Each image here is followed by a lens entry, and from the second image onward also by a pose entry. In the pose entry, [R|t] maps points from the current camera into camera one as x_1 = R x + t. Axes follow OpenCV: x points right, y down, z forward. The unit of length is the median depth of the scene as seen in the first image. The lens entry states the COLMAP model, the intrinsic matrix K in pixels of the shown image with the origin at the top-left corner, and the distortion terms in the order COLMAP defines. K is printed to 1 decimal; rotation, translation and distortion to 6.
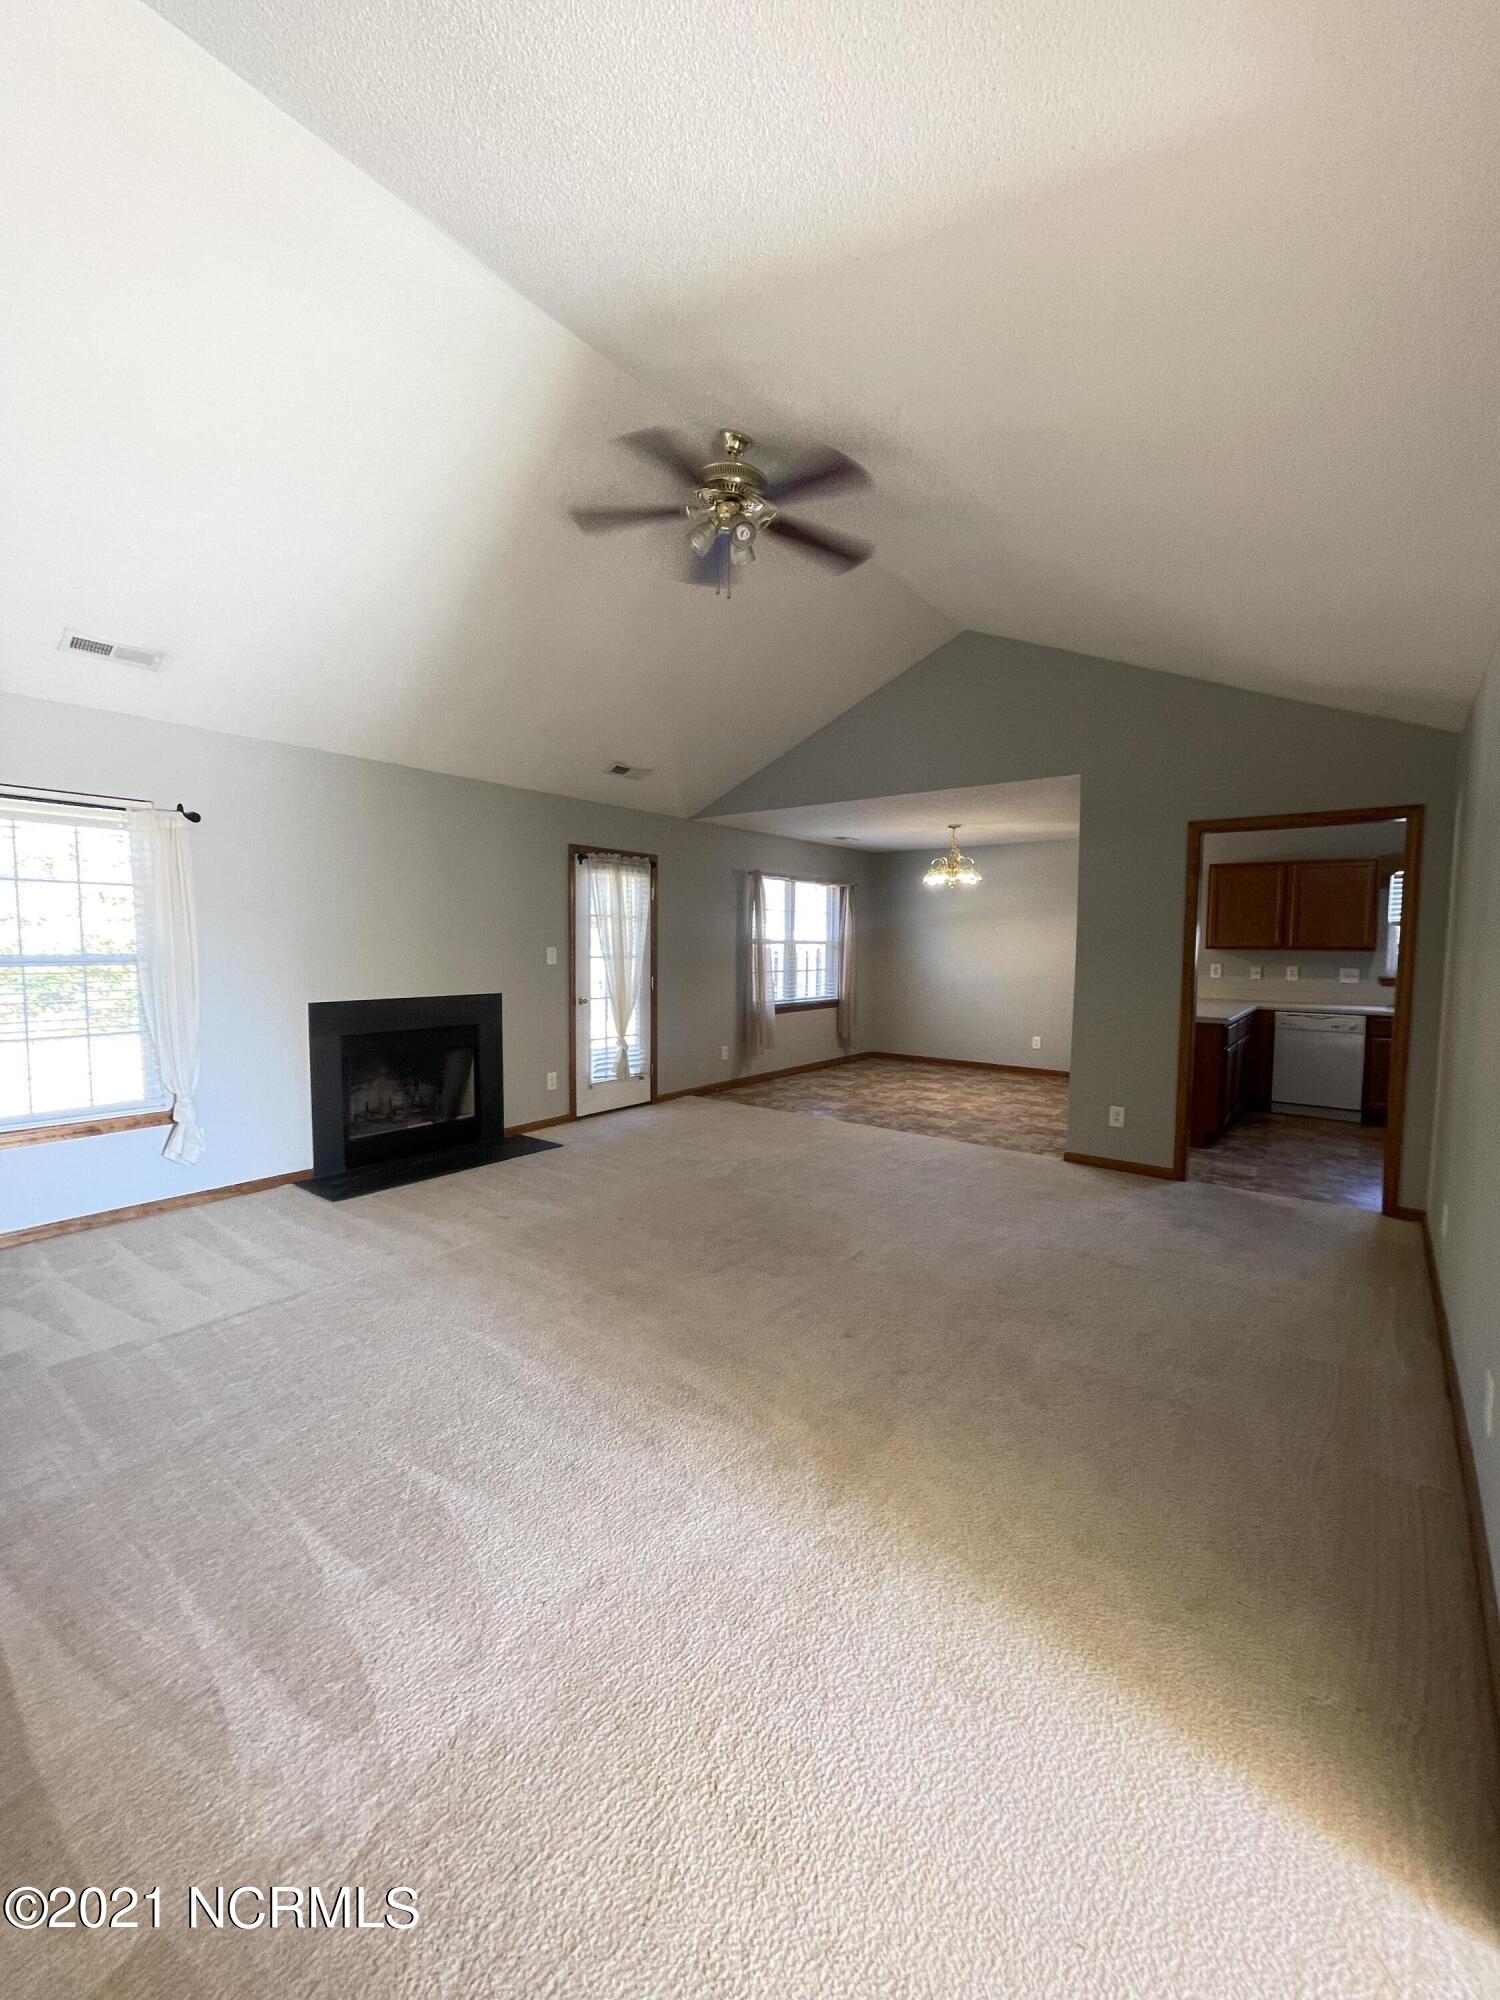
lens RADIAL K [[806.5, 0, 737.9], [0, 806.5, 999.1], [0, 0, 1]] dist [-0.000858, -0.000418]
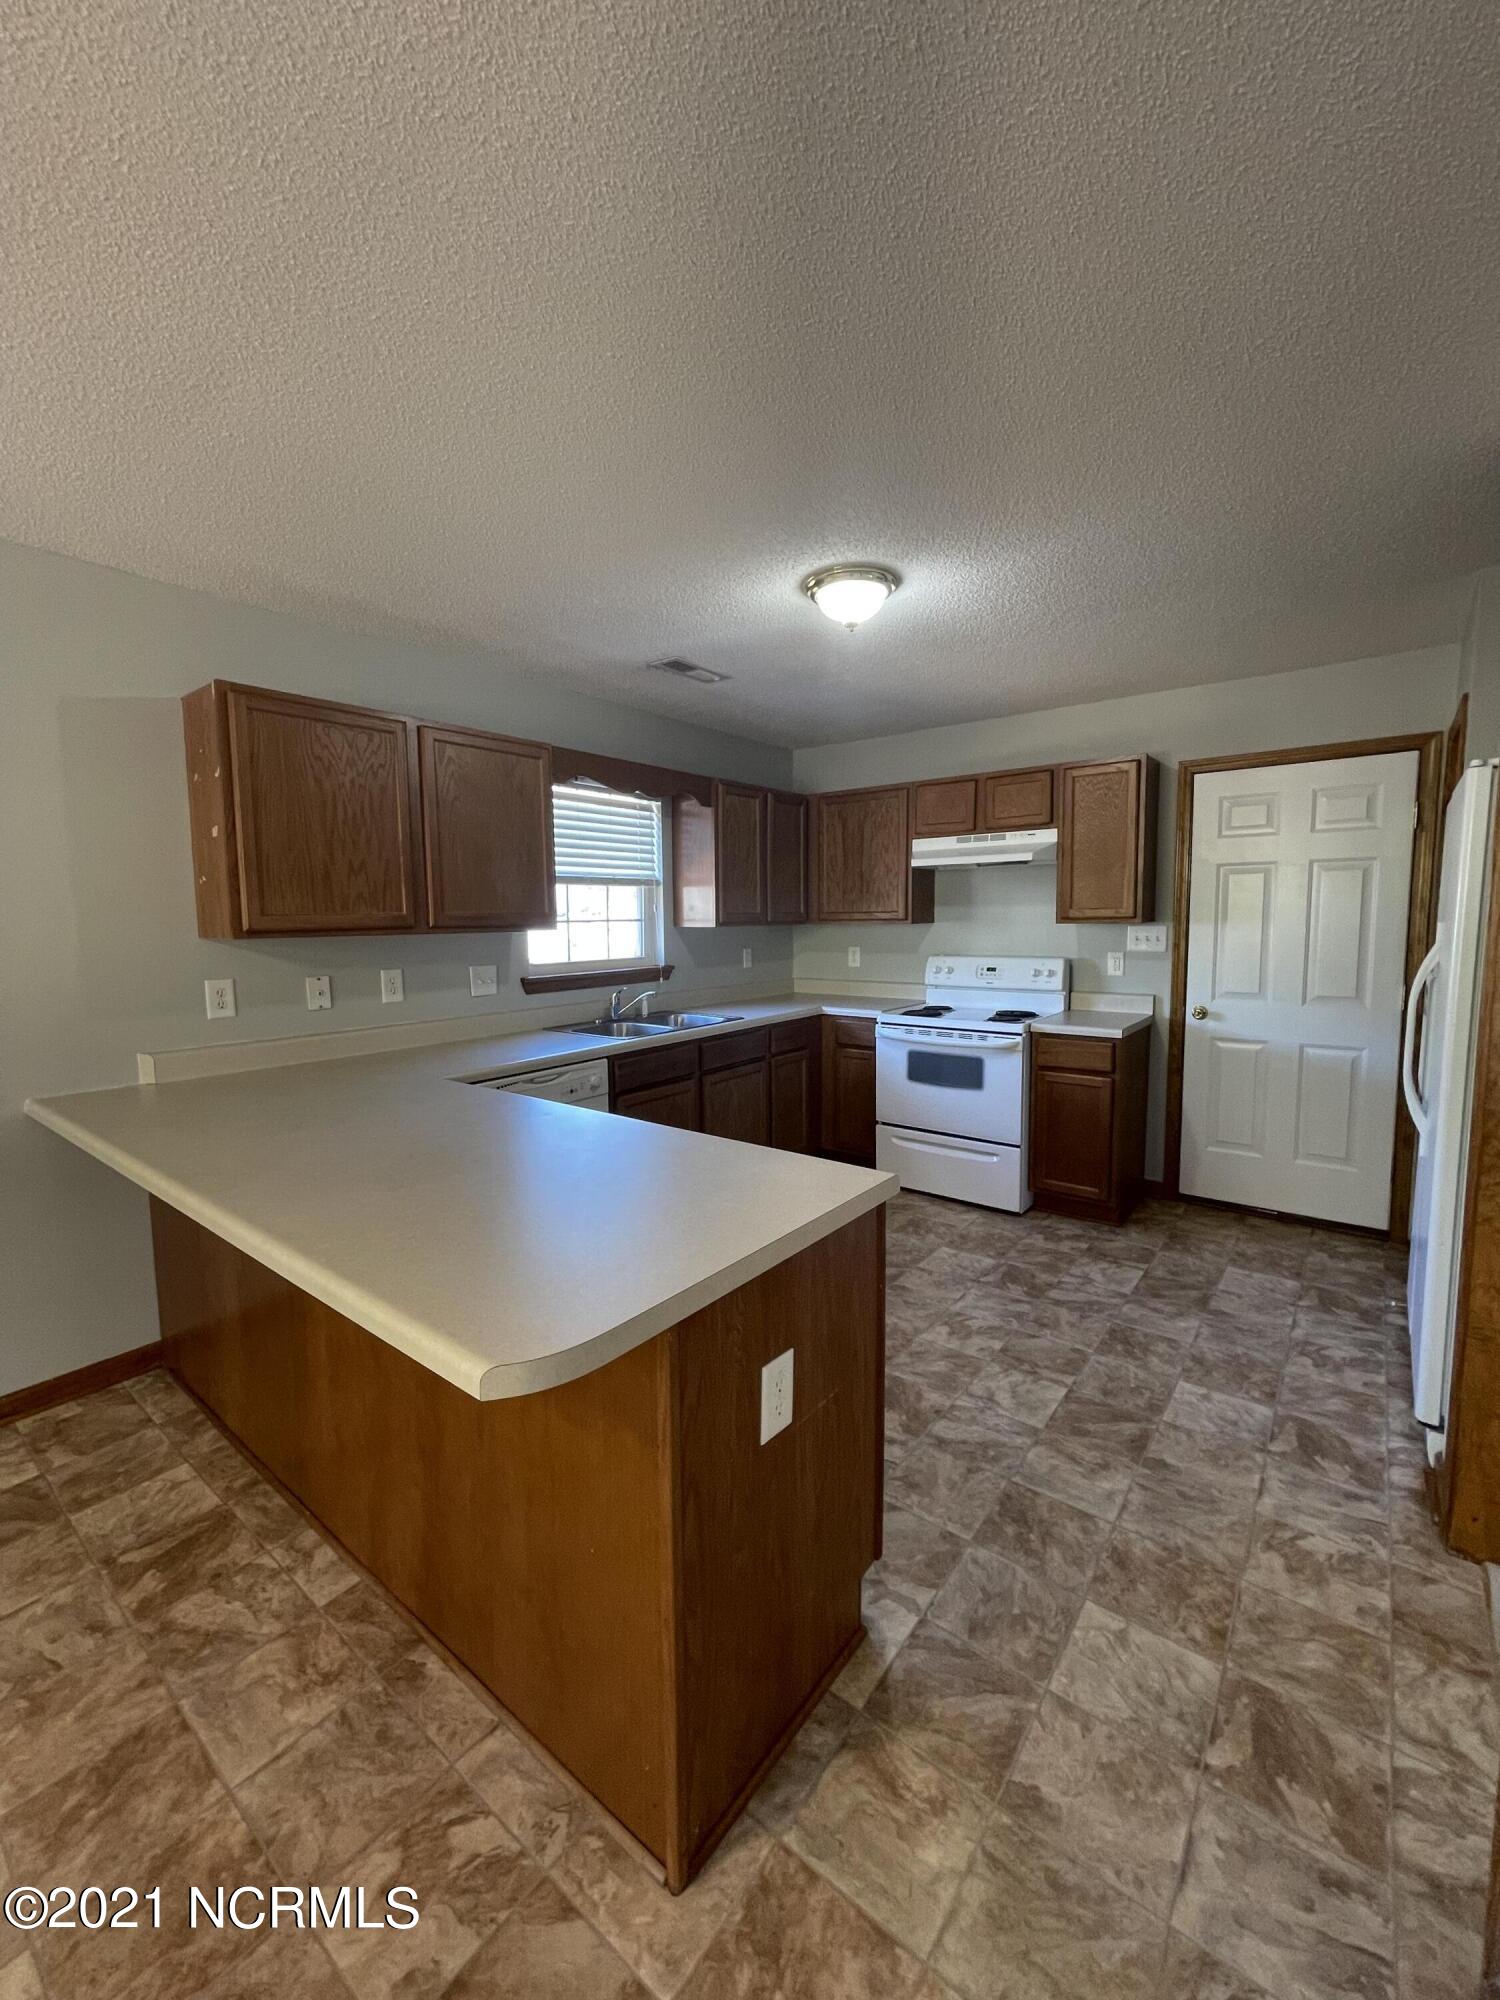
lens RADIAL K [[806.5, 0, 743.7], [0, 806.5, 1001.6], [0, 0, 1]] dist [-0.000858, -0.000418]
pose [[0.005265, -0.114475, 0.993412, 0.276814], [0.086099, 0.989789, 0.113601, -0.063659], [-0.996273, 0.084934, 0.015068, 0.895525]]
